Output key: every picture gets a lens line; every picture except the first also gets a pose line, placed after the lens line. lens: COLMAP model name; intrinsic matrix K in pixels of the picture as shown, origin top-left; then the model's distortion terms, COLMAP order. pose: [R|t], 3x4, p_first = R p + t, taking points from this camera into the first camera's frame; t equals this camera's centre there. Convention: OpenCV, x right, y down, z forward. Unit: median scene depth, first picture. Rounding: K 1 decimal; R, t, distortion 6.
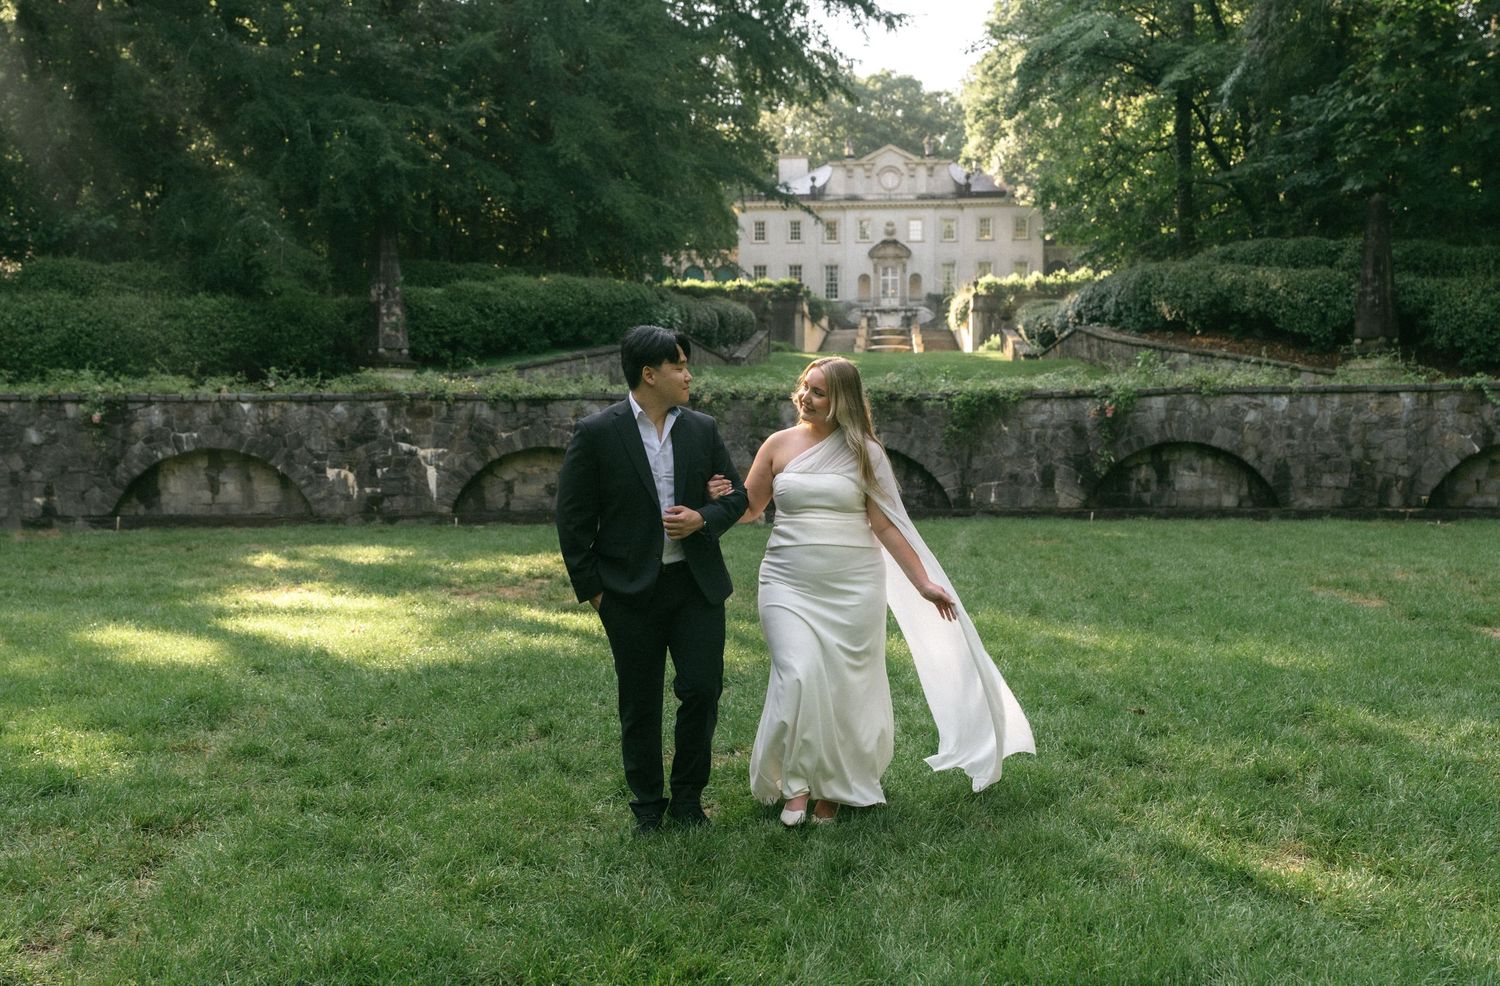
lens RADIAL K [[1279.5, 0, 749.7], [0, 1279.5, 490.8], [0, 0, 1]] dist [0.008107, -0.005872]
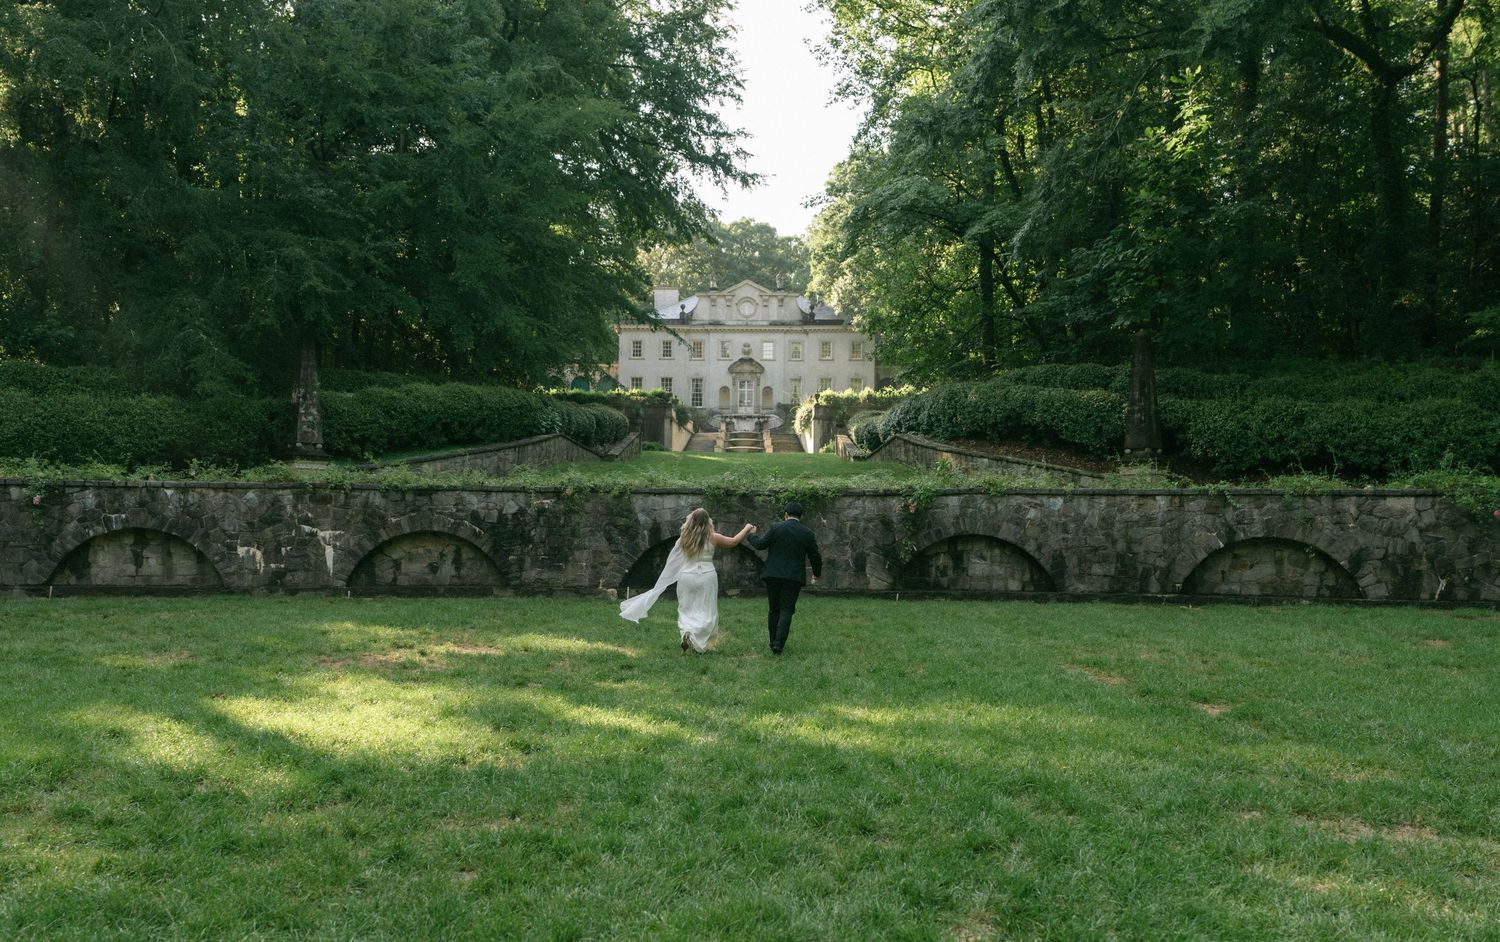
lens RADIAL K [[1052.2, 0, 750.2], [0, 1052.2, 473.5], [0, 0, 1]] dist [0.005309, 0.000978]
pose [[0.999640, 0.016706, 0.020982, 0.105857], [-0.015142, 0.997246, -0.072609, -0.019981], [-0.022137, 0.072265, 0.997140, 0.033468]]
